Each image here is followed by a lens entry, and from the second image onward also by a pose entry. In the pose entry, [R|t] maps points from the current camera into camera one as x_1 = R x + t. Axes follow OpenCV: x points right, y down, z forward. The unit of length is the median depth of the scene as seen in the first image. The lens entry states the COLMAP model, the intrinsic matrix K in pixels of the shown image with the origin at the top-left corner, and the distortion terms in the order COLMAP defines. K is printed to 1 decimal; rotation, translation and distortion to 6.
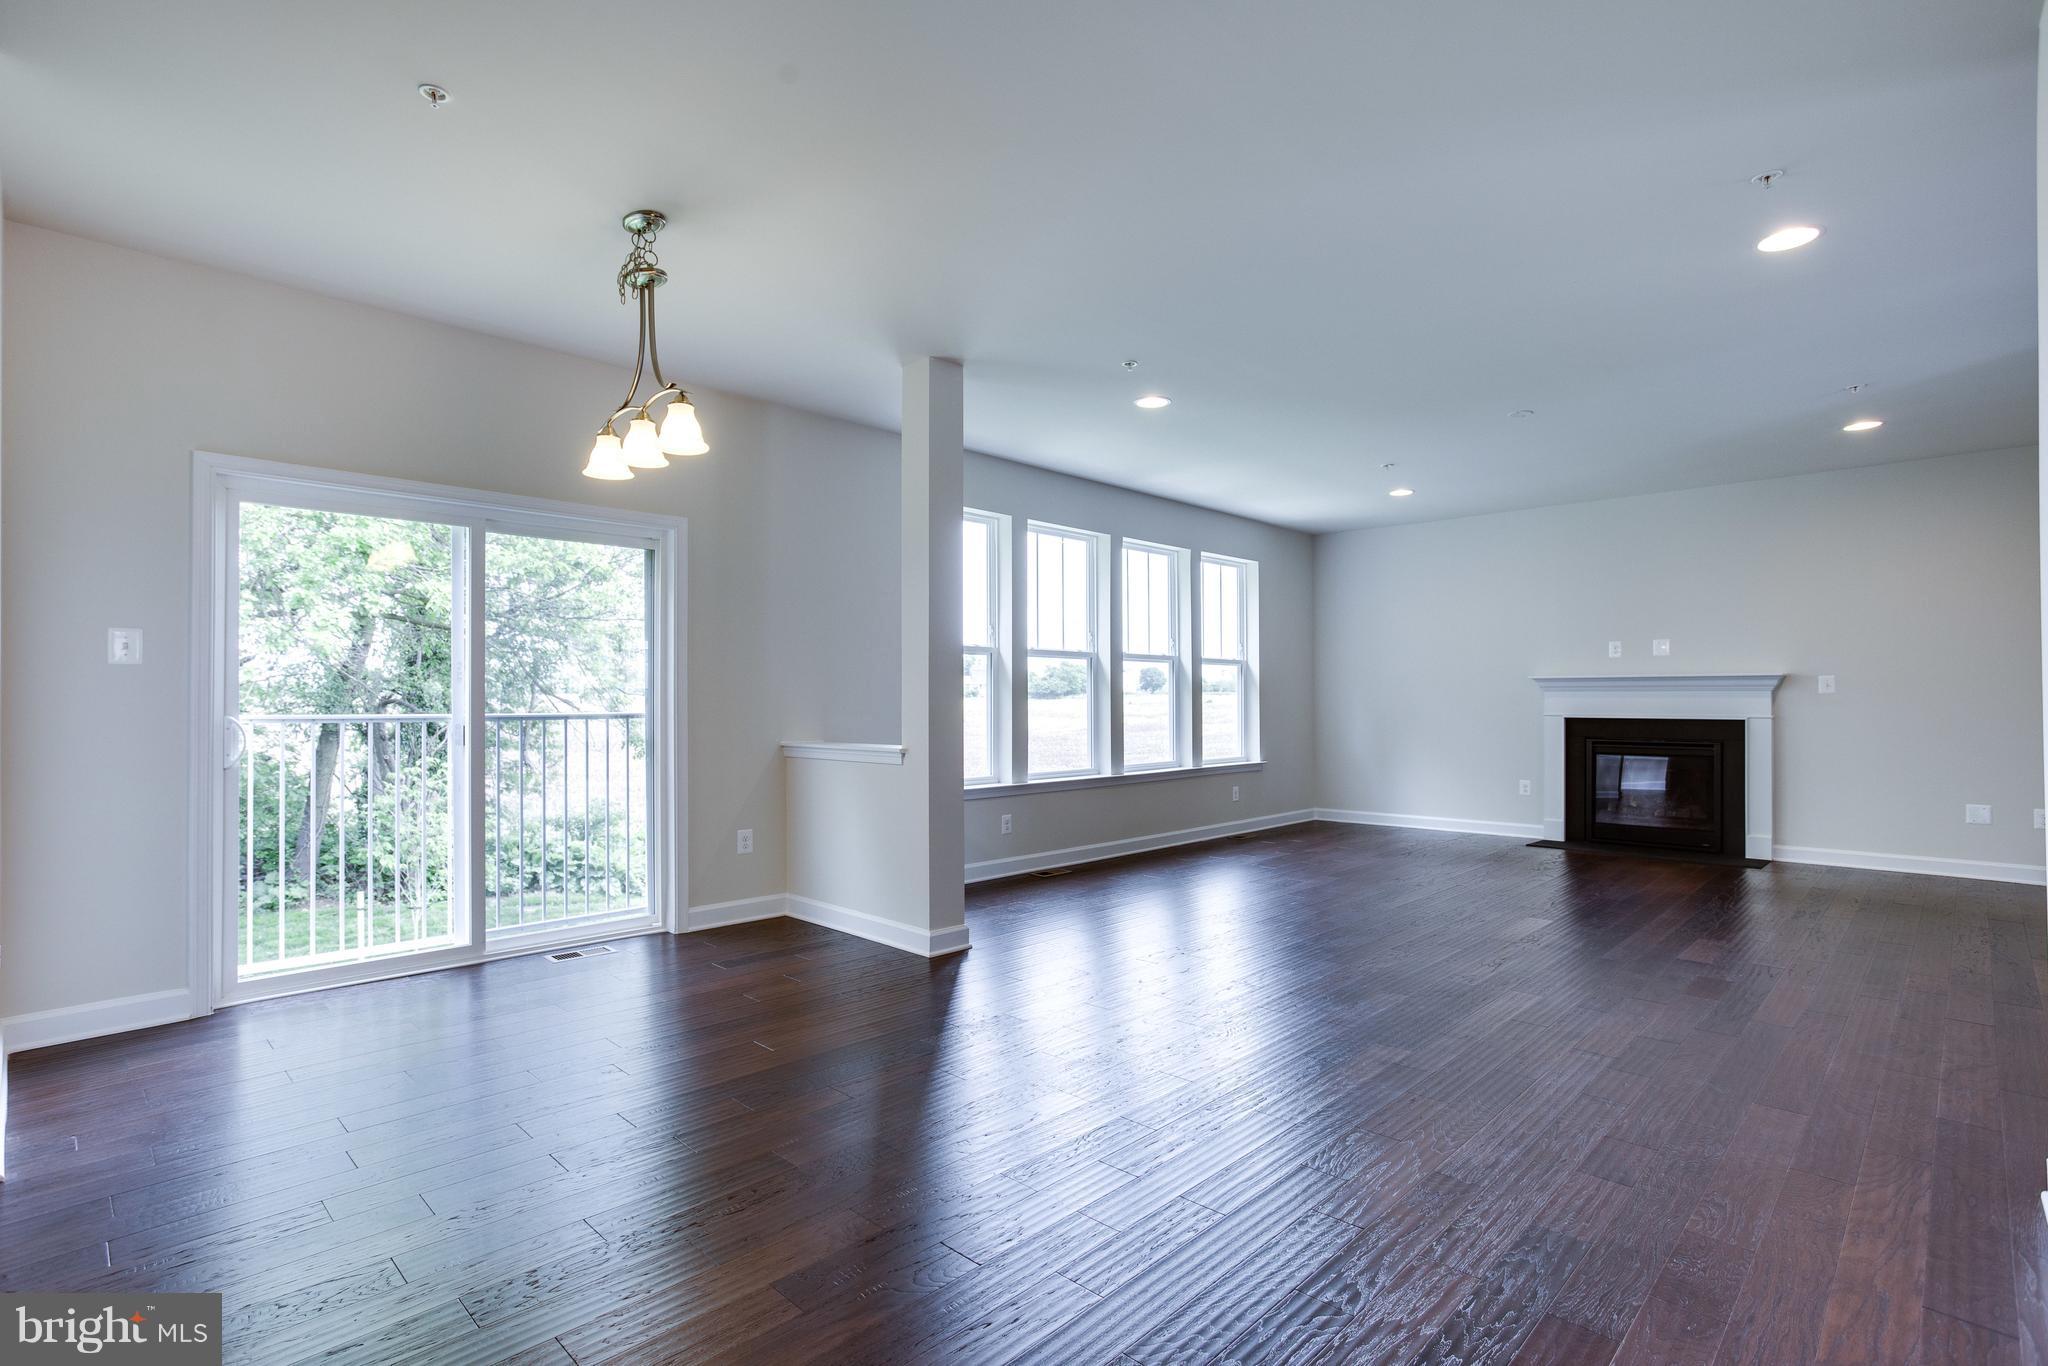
lens RADIAL K [[1035.1, 0, 1019.4], [0, 1035.1, 694.5], [0, 0, 1]] dist [-0.001171, -0.000109]
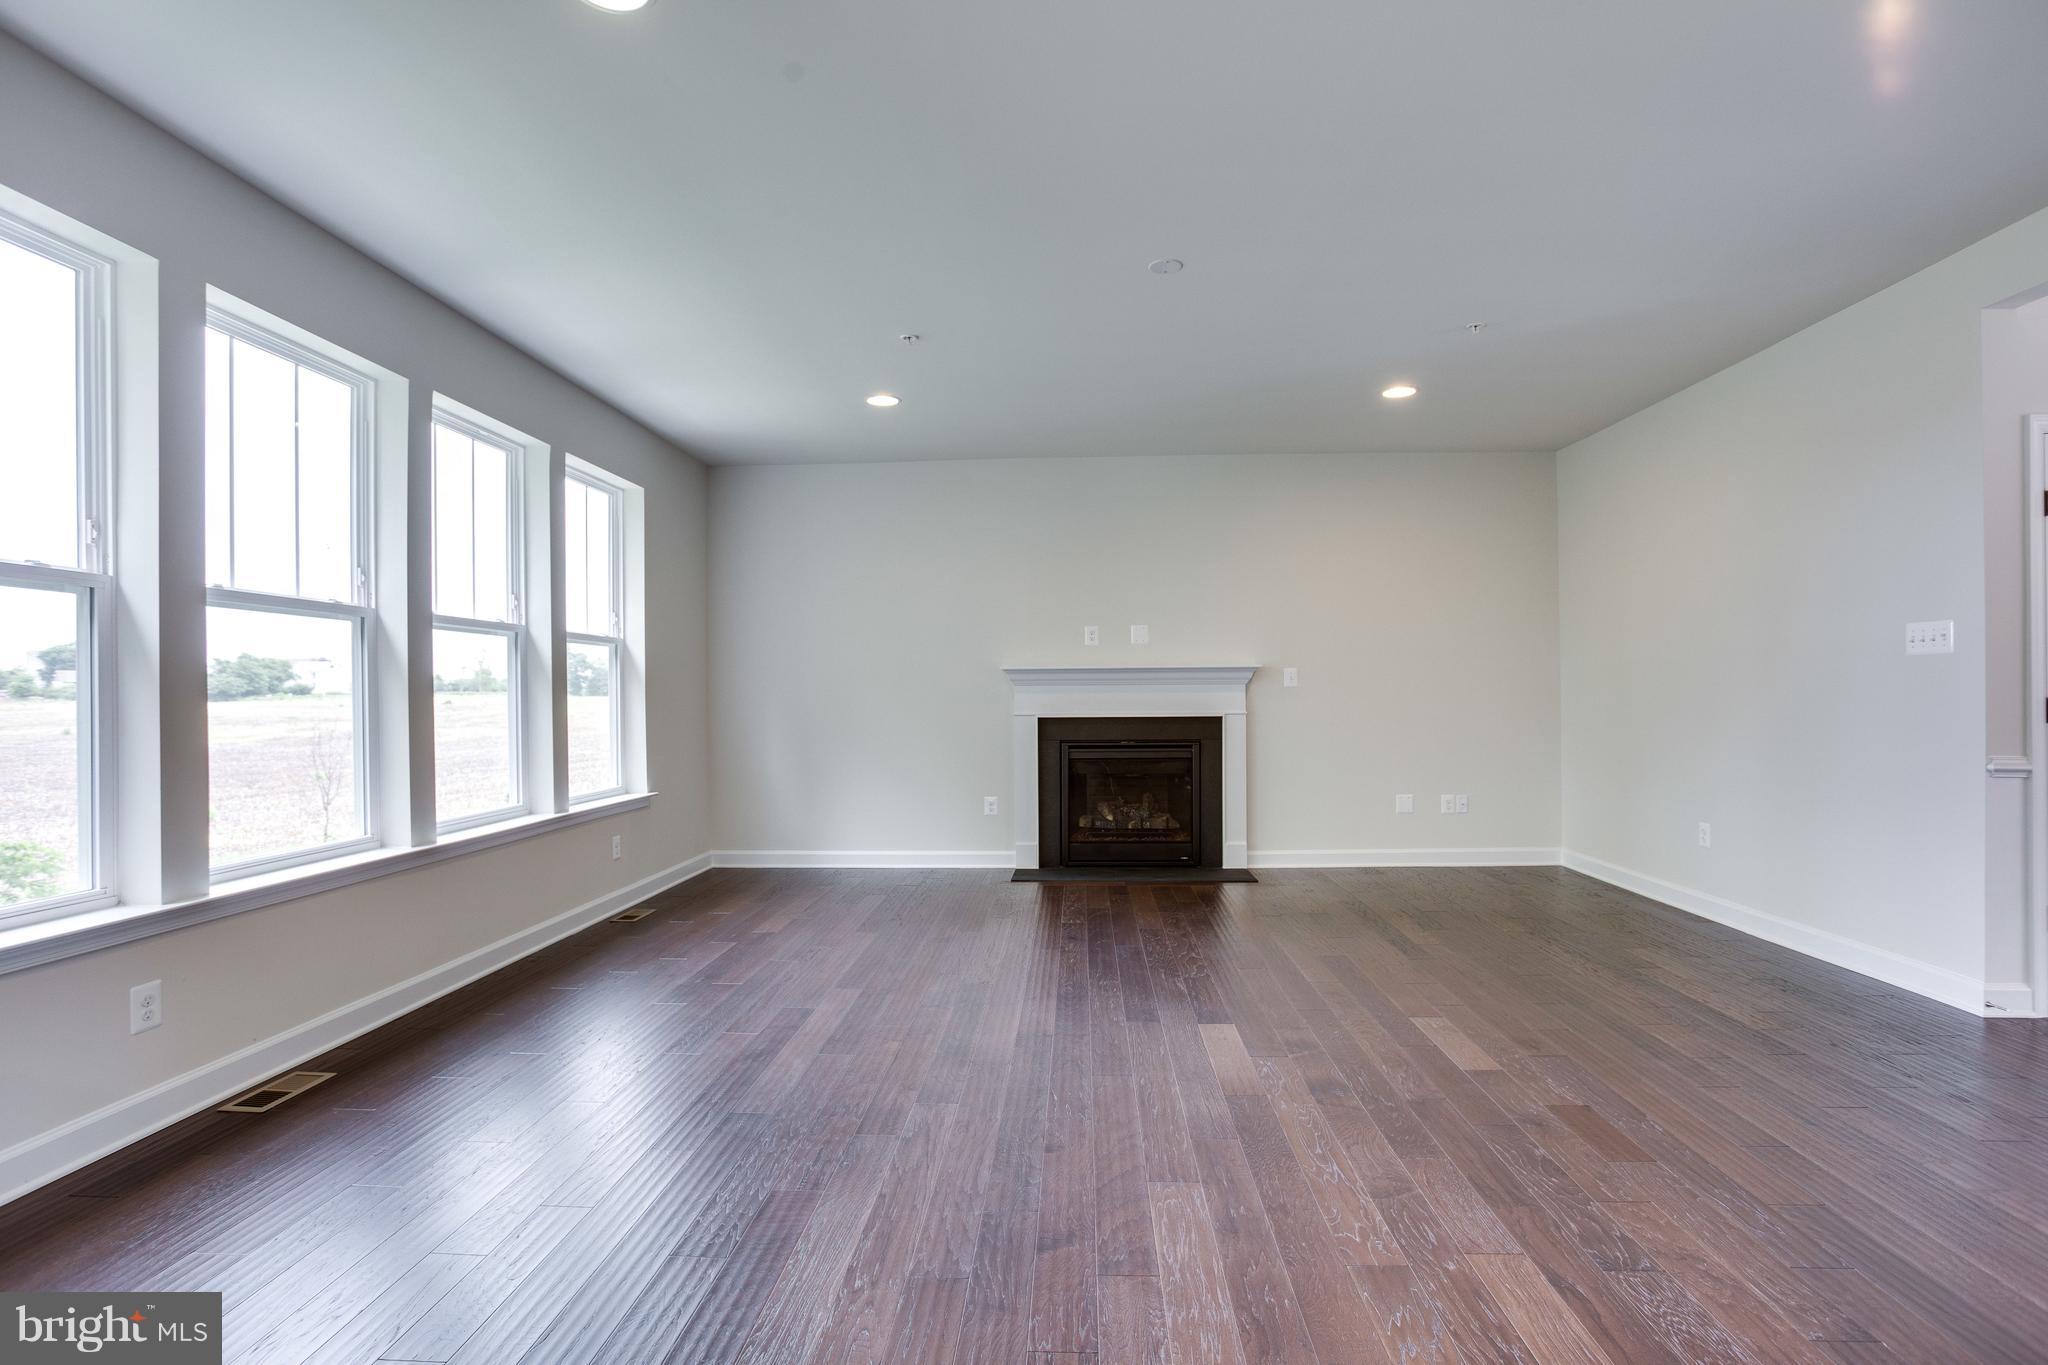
lens RADIAL K [[1021.7, 0, 1054.7], [0, 1021.7, 689.5], [0, 0, 1]] dist [-0.039733, 0.000284]
pose [[0.745350, -0.003270, 0.666665, -0.002878], [0.005701, 0.999983, -0.001469, 0.001412], [-0.666649, 0.004895, 0.745356, 0.406402]]
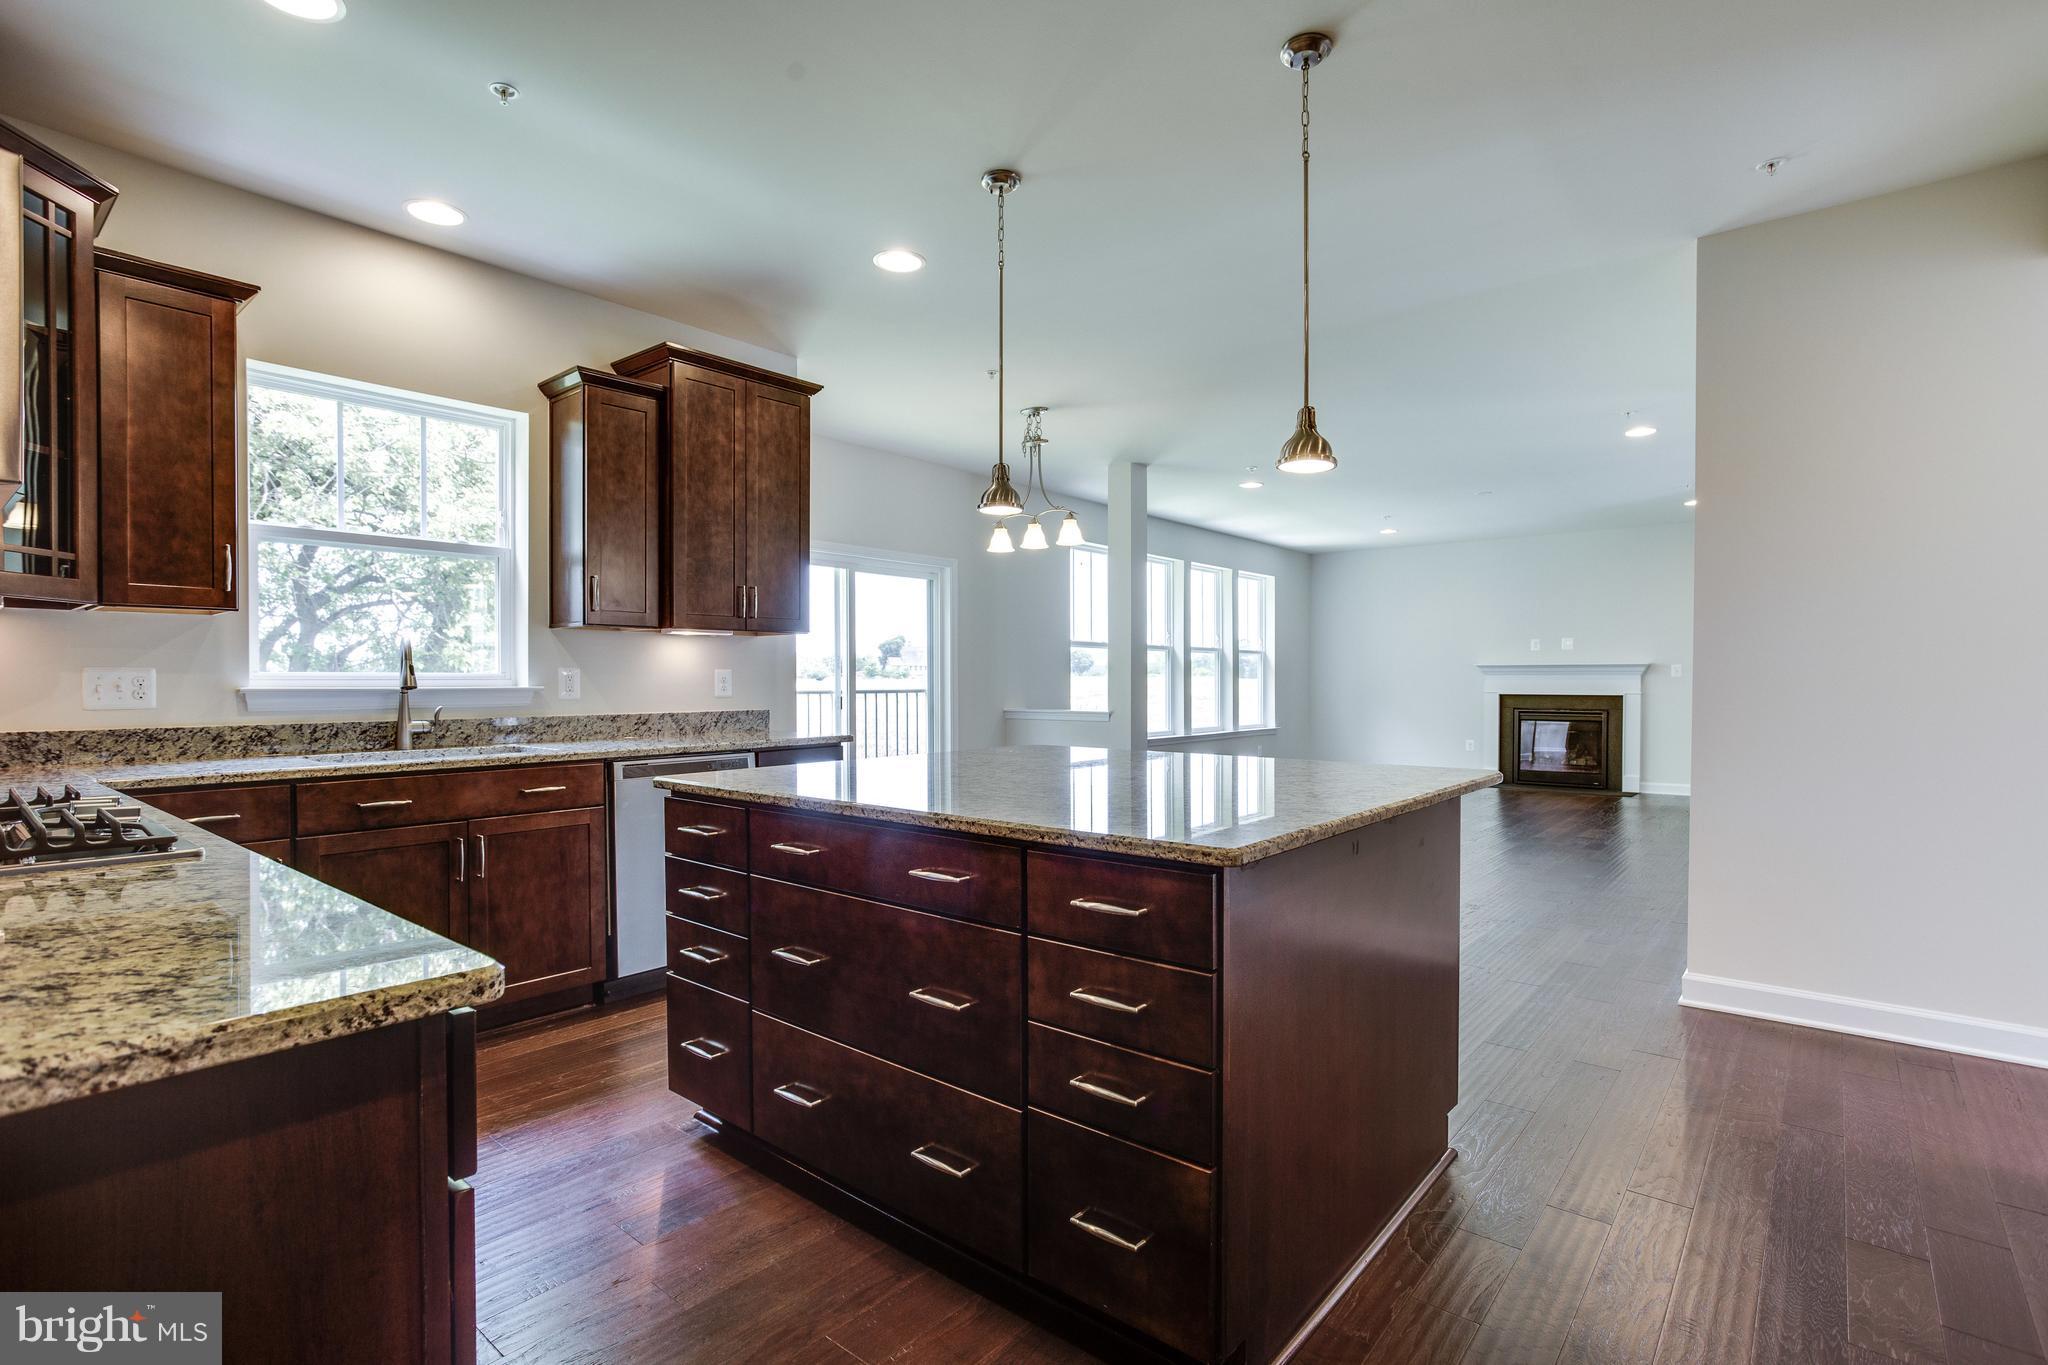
lens RADIAL K [[984.1, 0, 1033.2], [0, 984.1, 702.5], [0, 0, 1]] dist [-0.019214, 0.001300]
pose [[0.997378, -0.001260, 0.072354, -0.194481], [-0.000500, 0.999704, 0.024305, 0.002284], [-0.072363, -0.024278, 0.997083, -0.267384]]
